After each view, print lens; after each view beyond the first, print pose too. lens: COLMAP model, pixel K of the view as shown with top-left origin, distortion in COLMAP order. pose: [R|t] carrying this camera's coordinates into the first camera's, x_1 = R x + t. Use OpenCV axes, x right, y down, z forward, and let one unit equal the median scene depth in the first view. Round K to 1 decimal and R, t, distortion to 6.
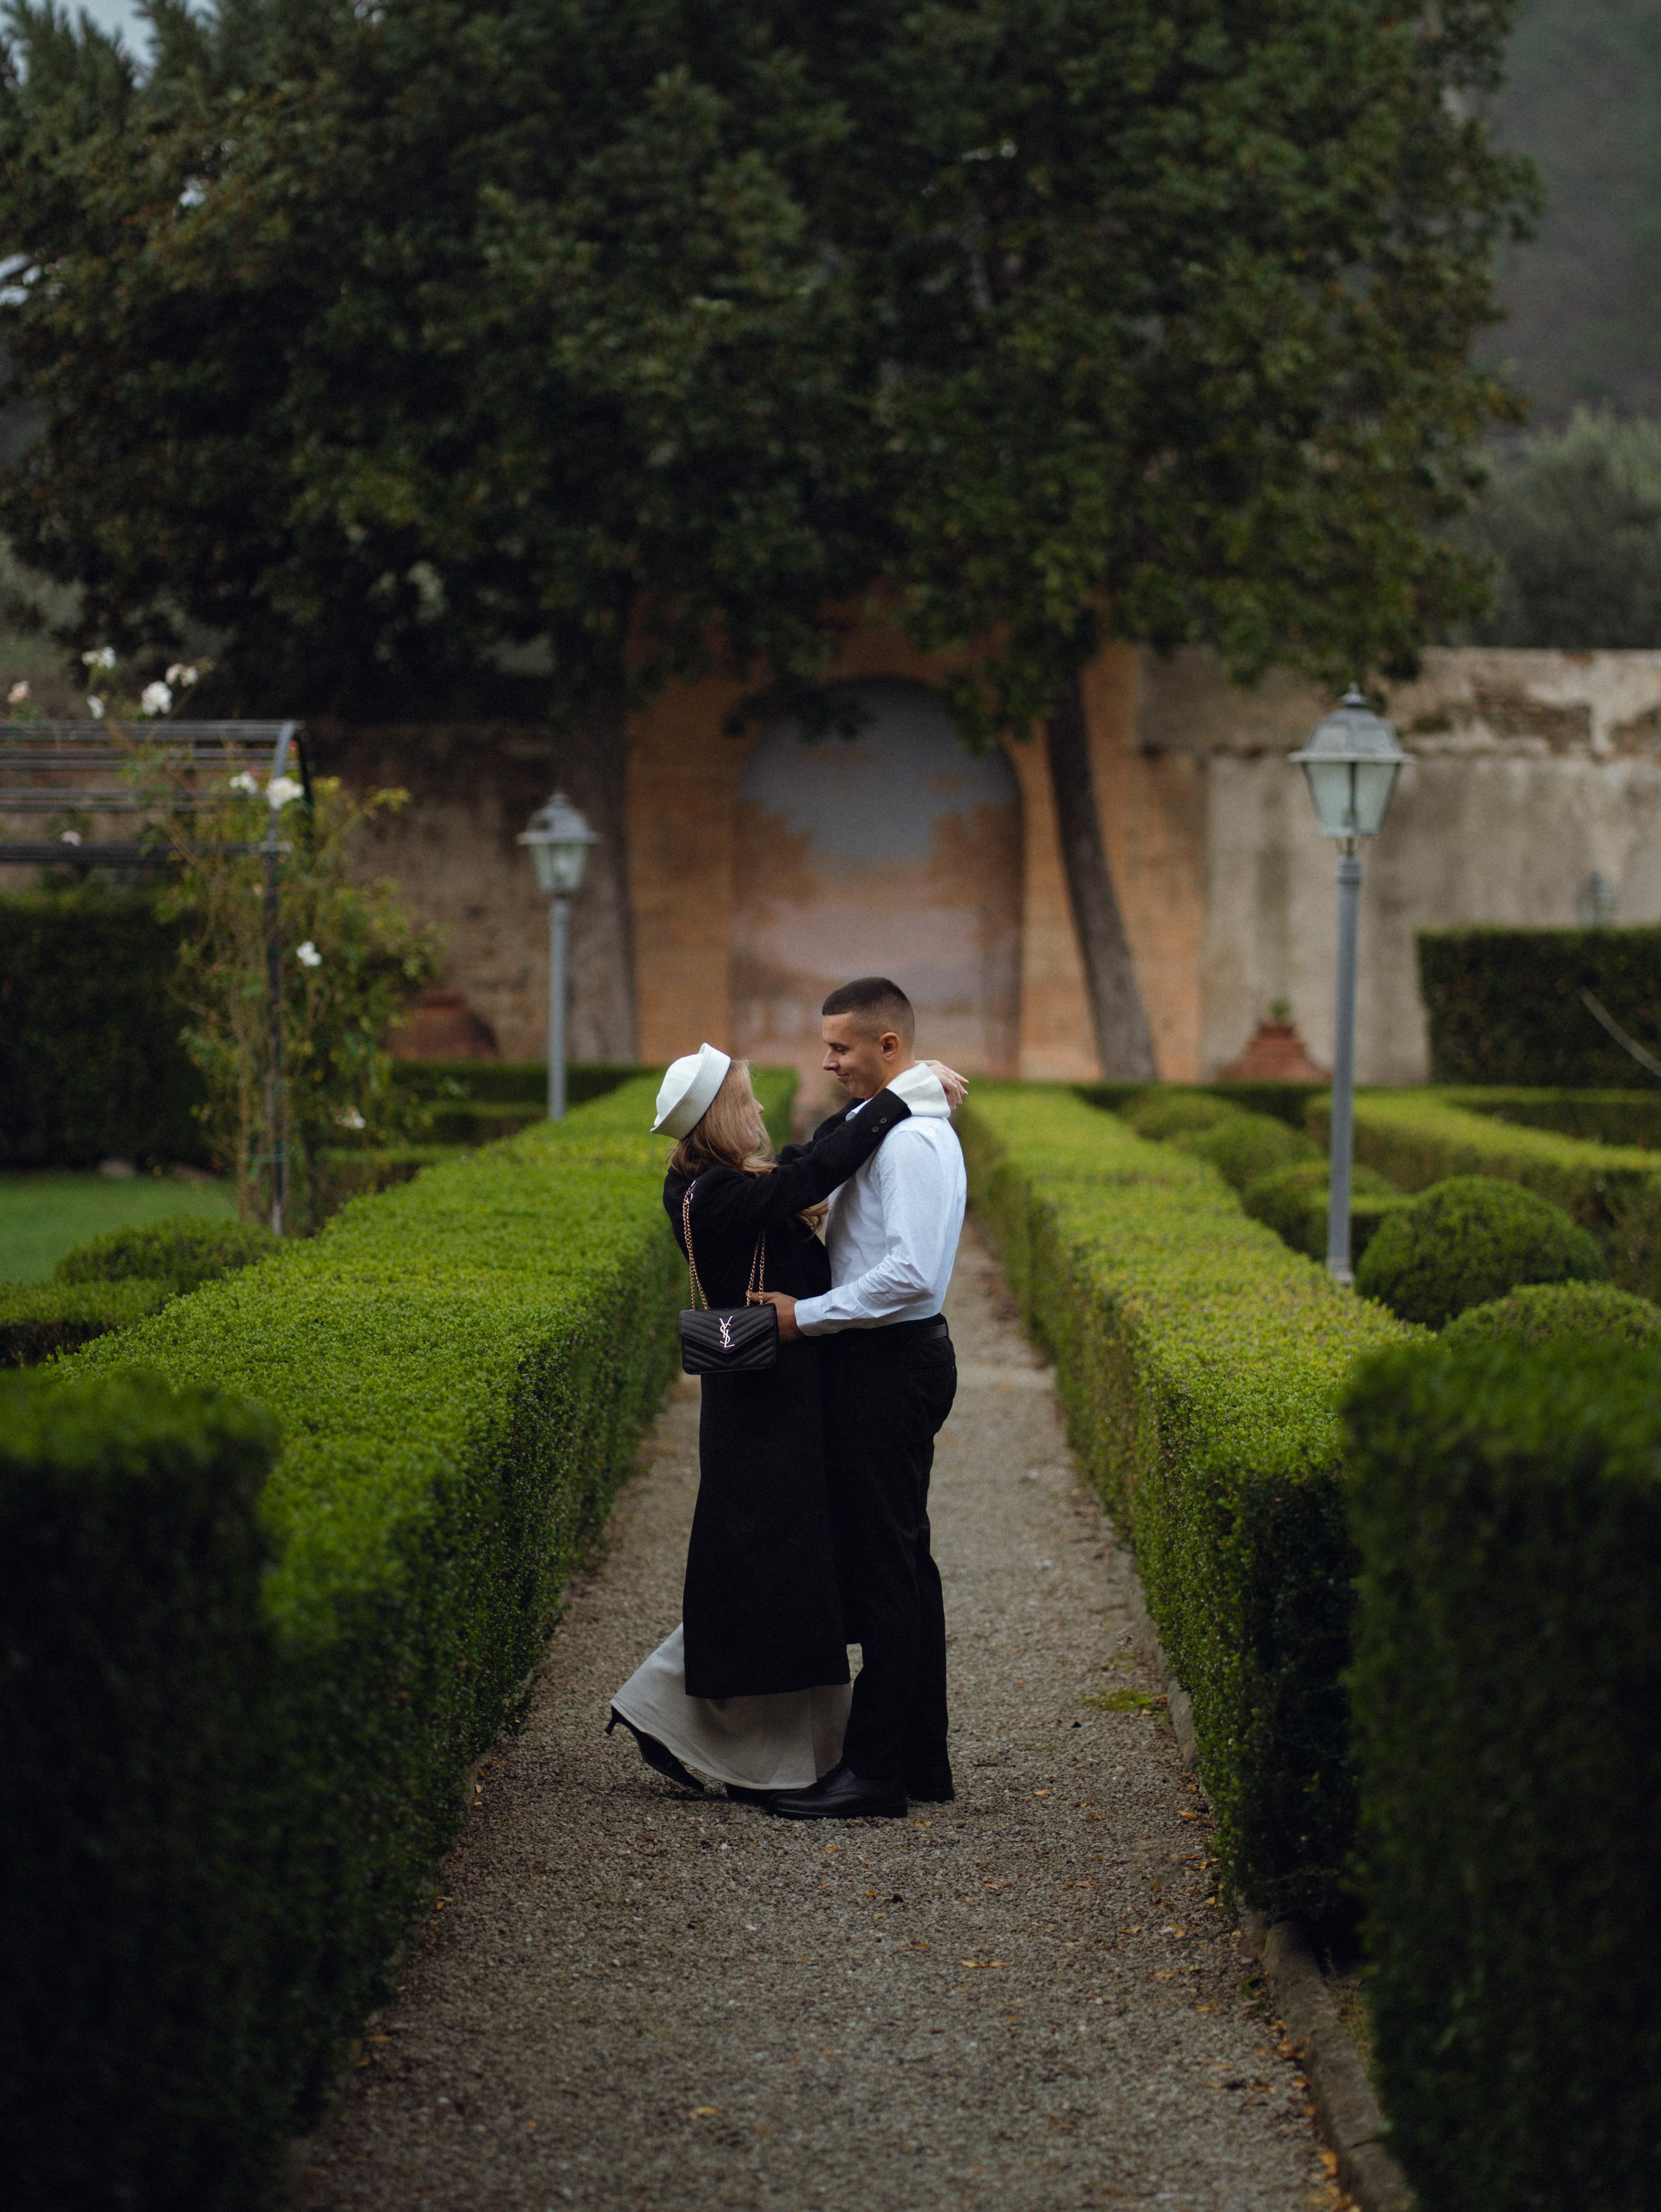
lens RADIAL K [[5410.9, 0, 988.7], [0, 5410.9, 1178.5], [0, 0, 1]] dist [0.008214, -0.136830]
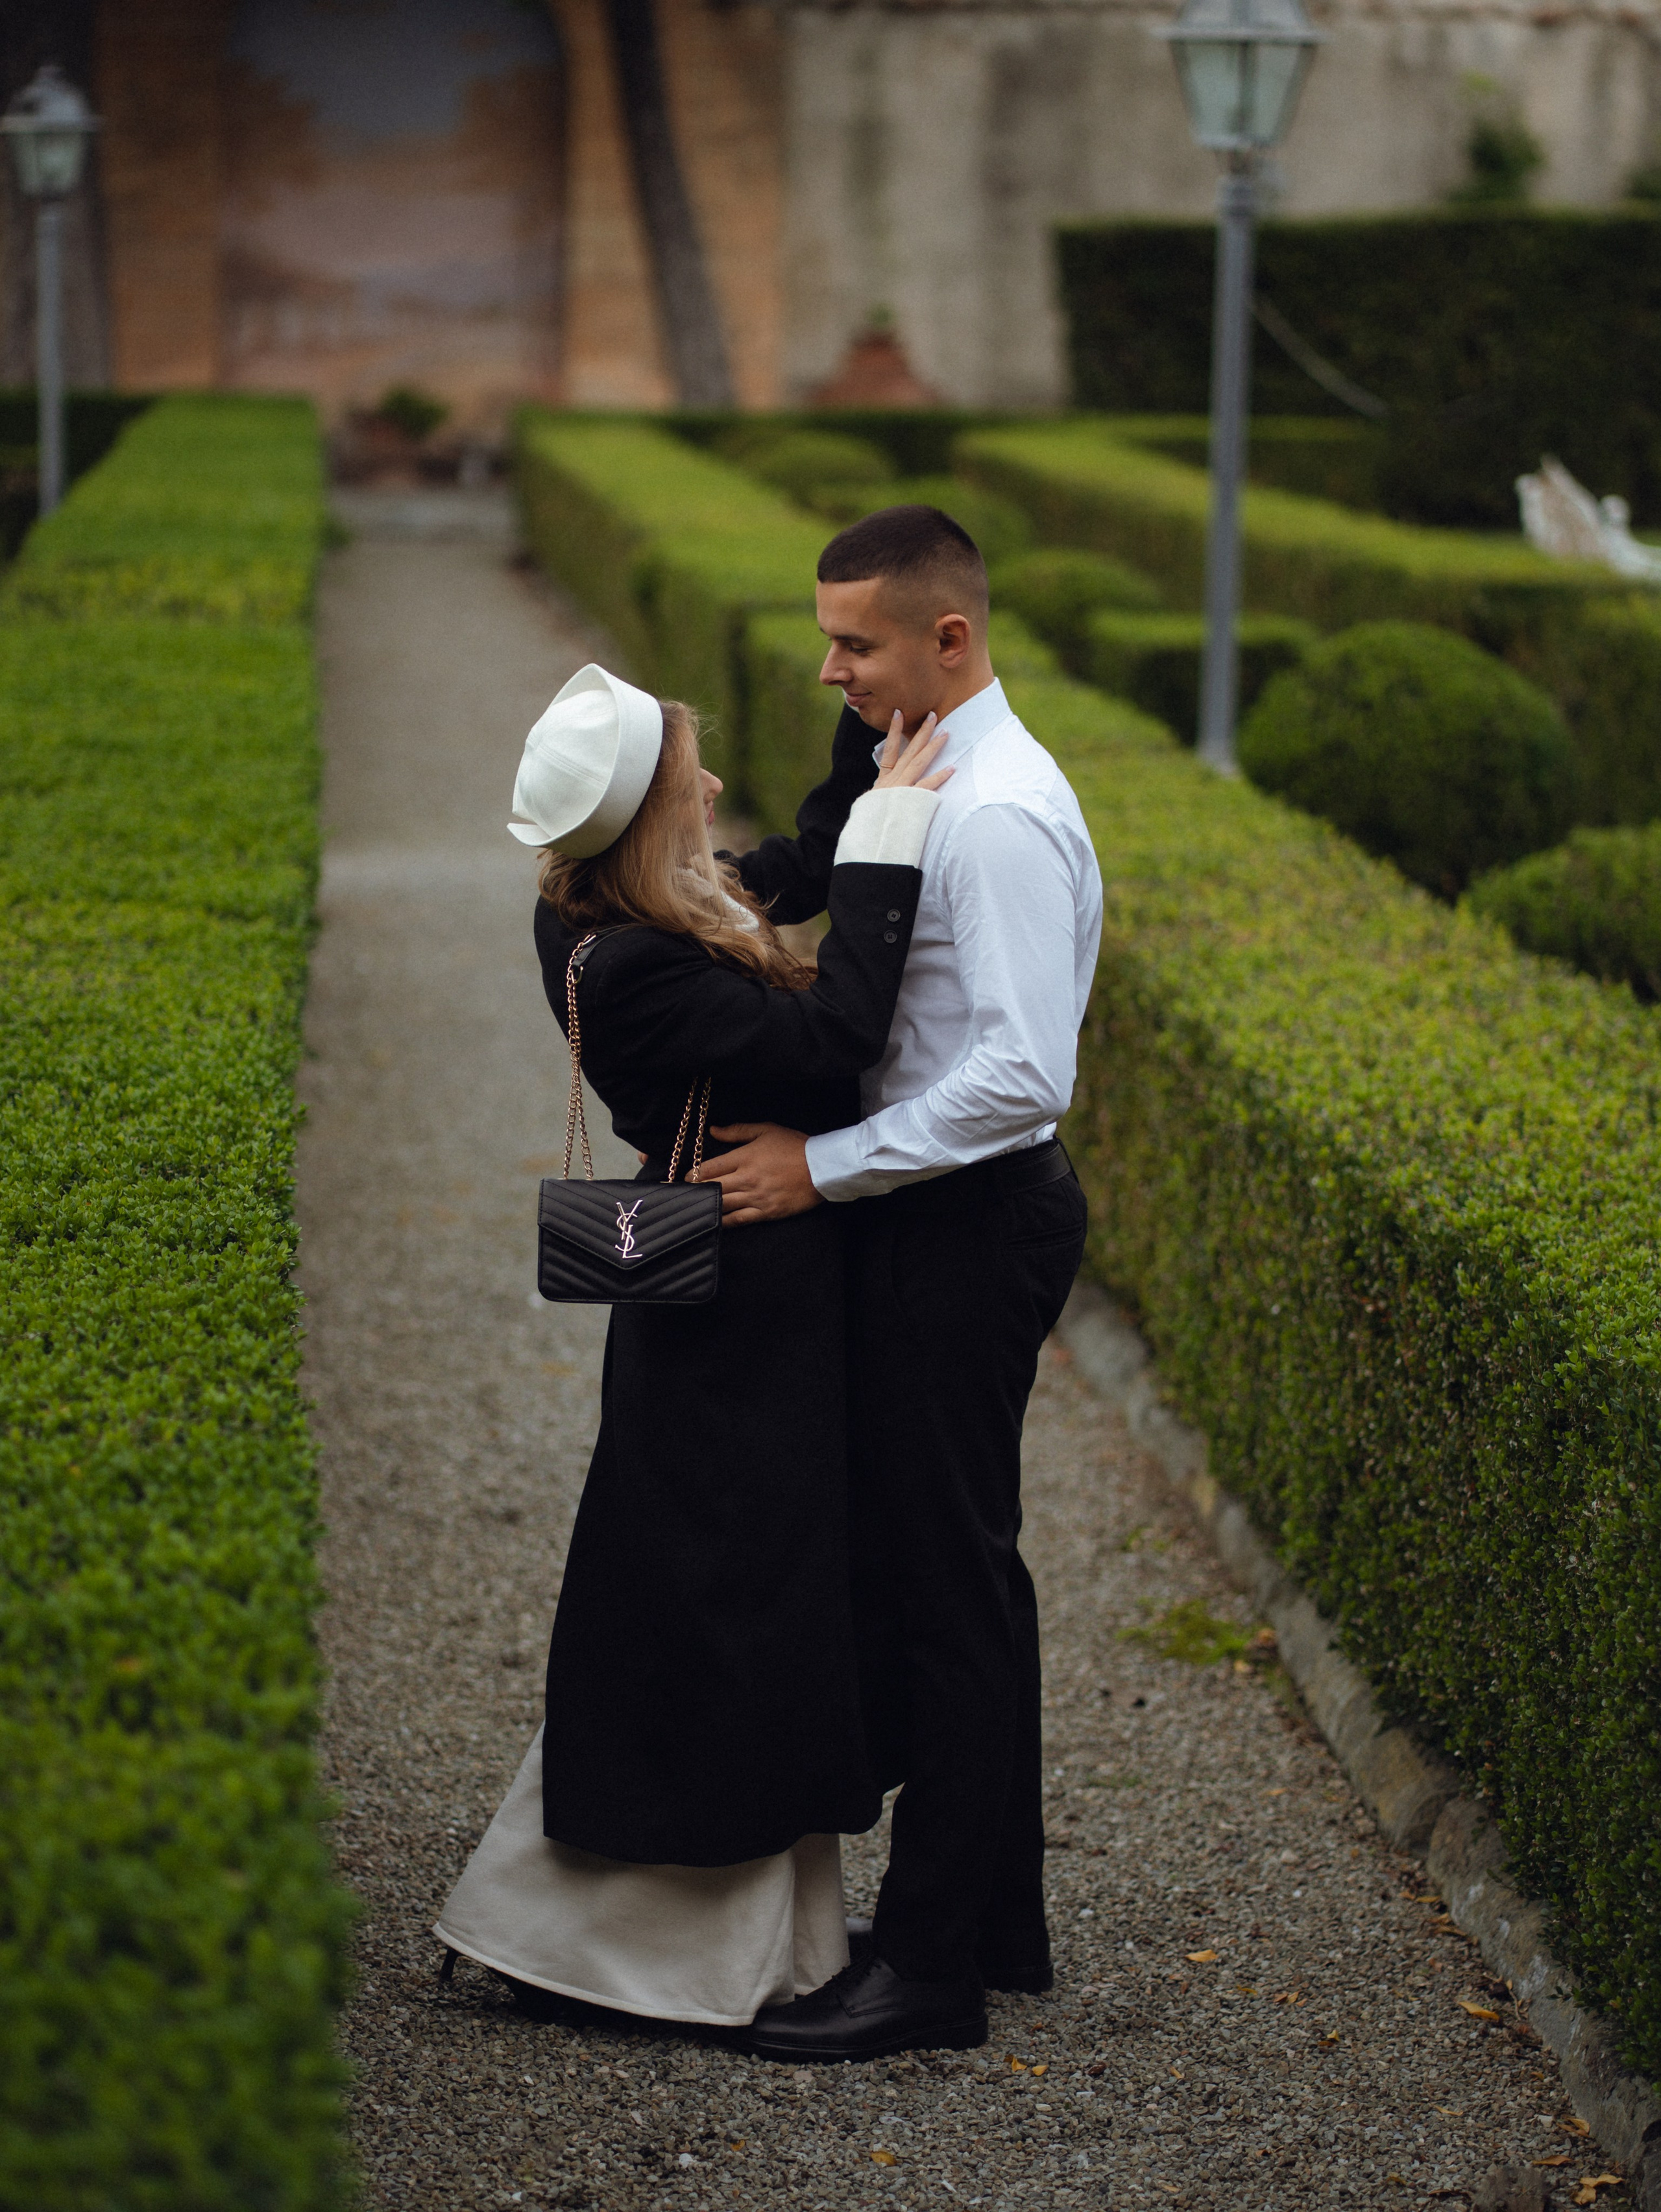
lens RADIAL K [[5518.1, 0, 821.7], [0, 5518.1, 1107.9], [0, 0, 1]] dist [0.072643, -1.465584]
pose [[0.997053, -0.012529, 0.075691, -0.030652], [0.003275, 0.992627, 0.121167, -0.018421], [-0.076651, -0.120562, 0.989742, 0.192199]]
